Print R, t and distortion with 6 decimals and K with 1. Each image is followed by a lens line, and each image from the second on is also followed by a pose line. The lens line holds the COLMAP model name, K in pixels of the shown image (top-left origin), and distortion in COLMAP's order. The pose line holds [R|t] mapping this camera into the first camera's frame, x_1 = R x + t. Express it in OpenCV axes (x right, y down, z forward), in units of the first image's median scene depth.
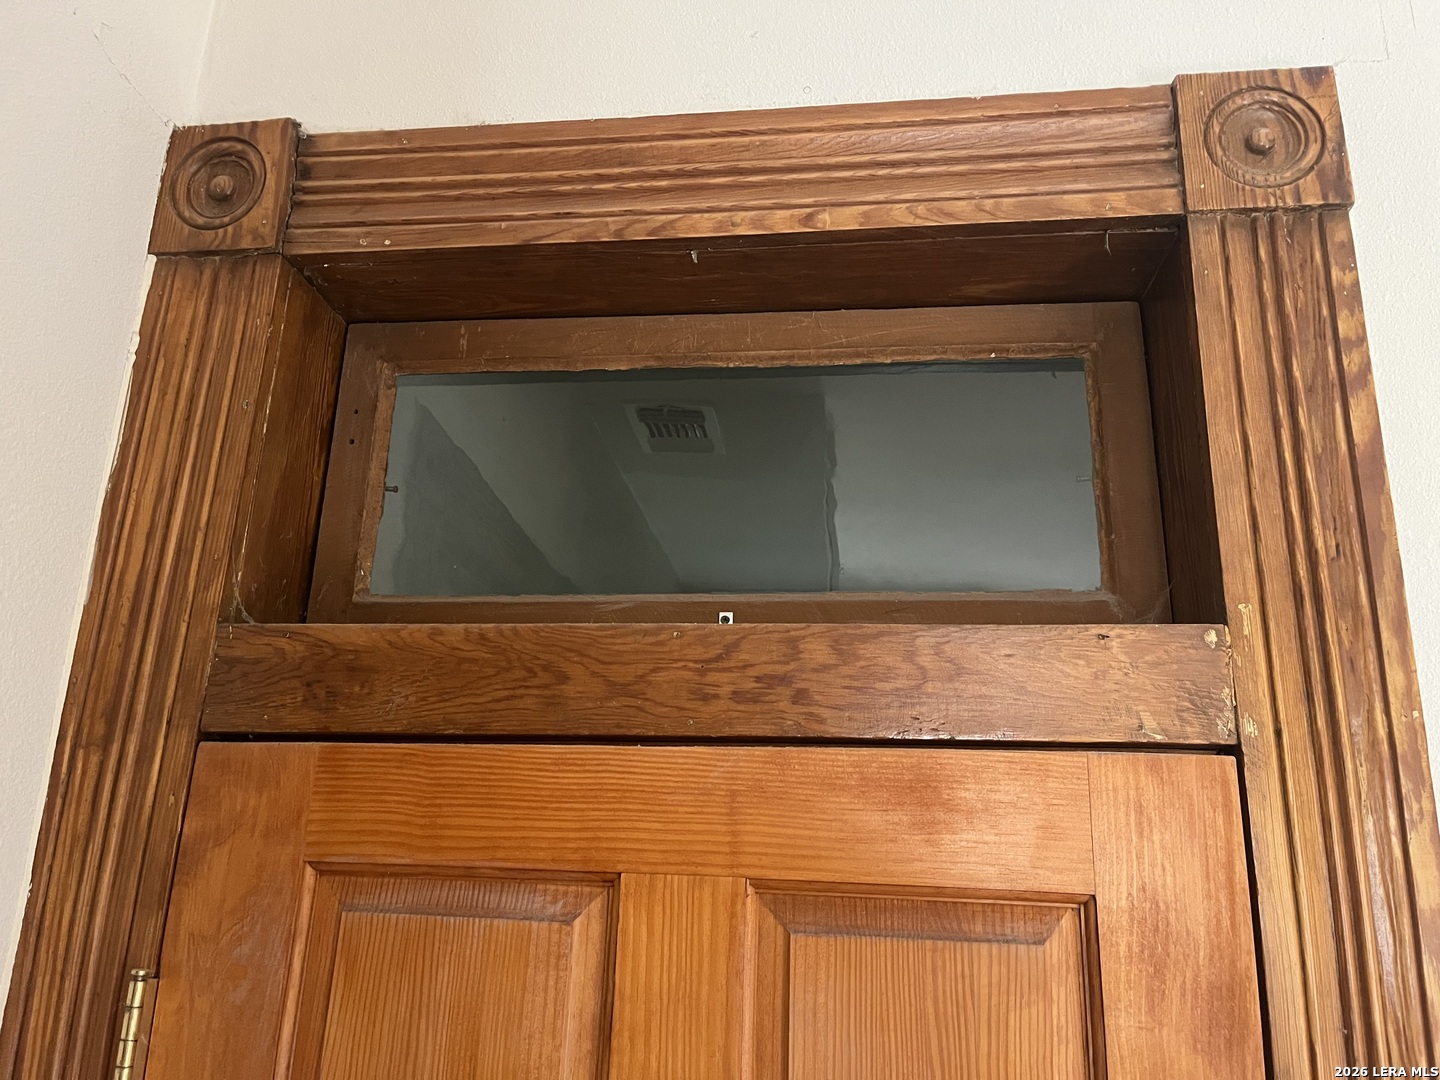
lens RADIAL K [[1073.7, 0, 686.5], [0, 1073.7, 536.4], [0, 0, 1]] dist [0.102570, -0.159150]
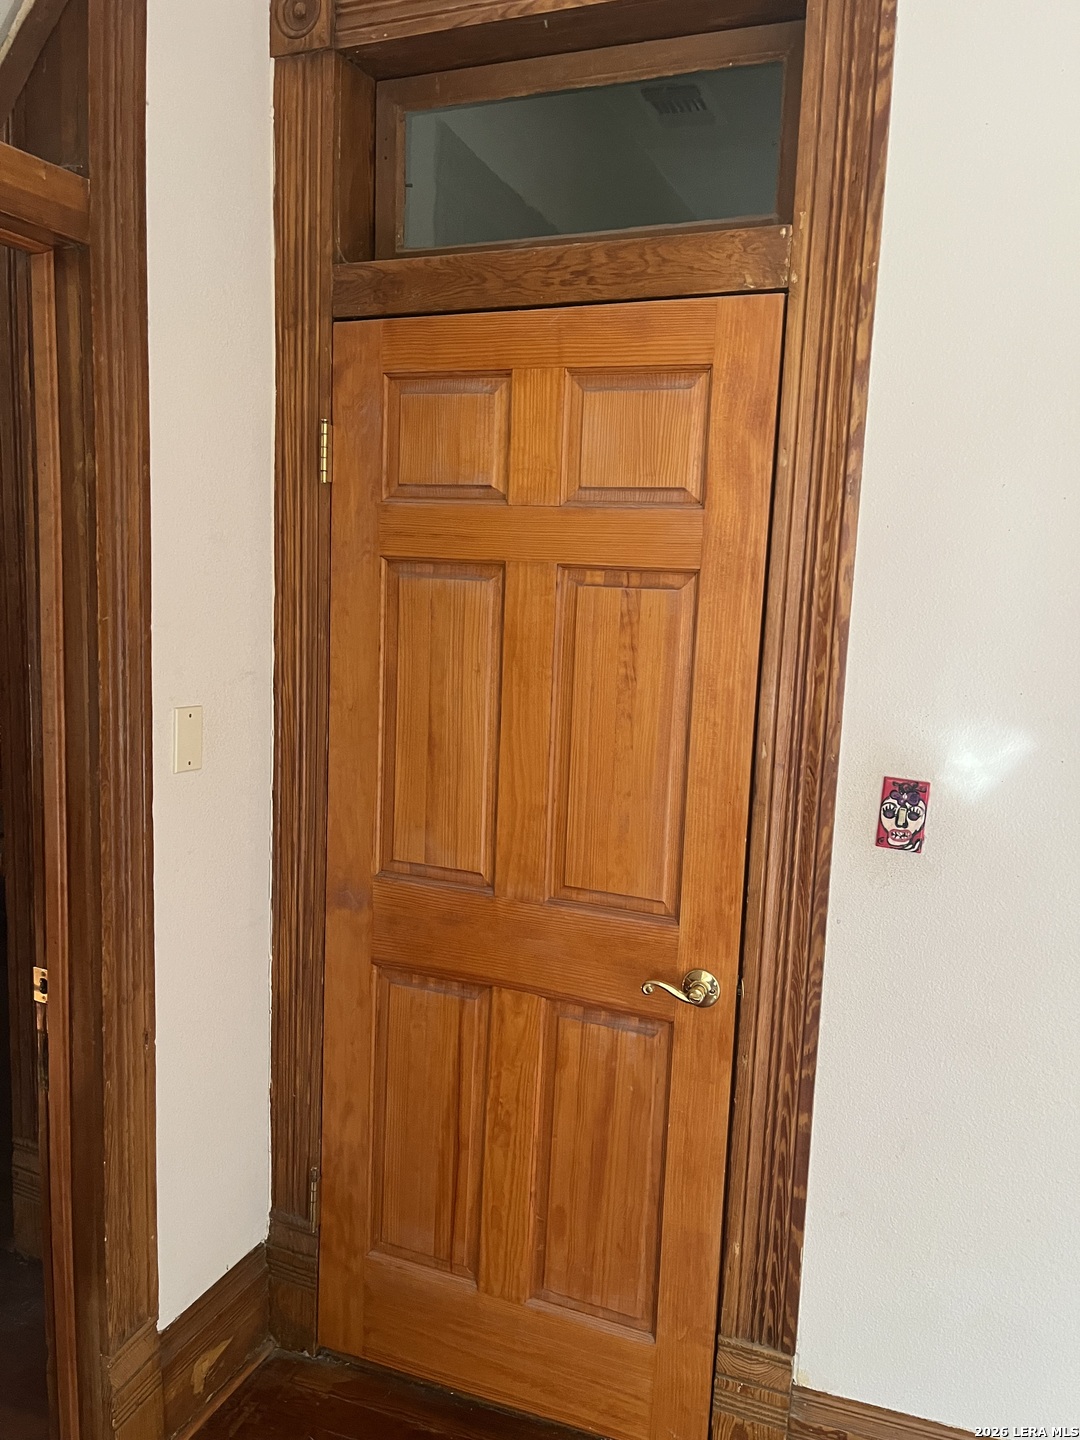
lens RADIAL K [[1074.8, 0, 545.8], [0, 1074.8, 737.2], [0, 0, 1]] dist [0.064684, -0.075719]
pose [[0.969024, 0.035378, -0.244420, 0.549697], [0.072117, 0.906016, 0.417054, 0.064955], [0.236203, -0.421762, 0.875400, -1.204791]]
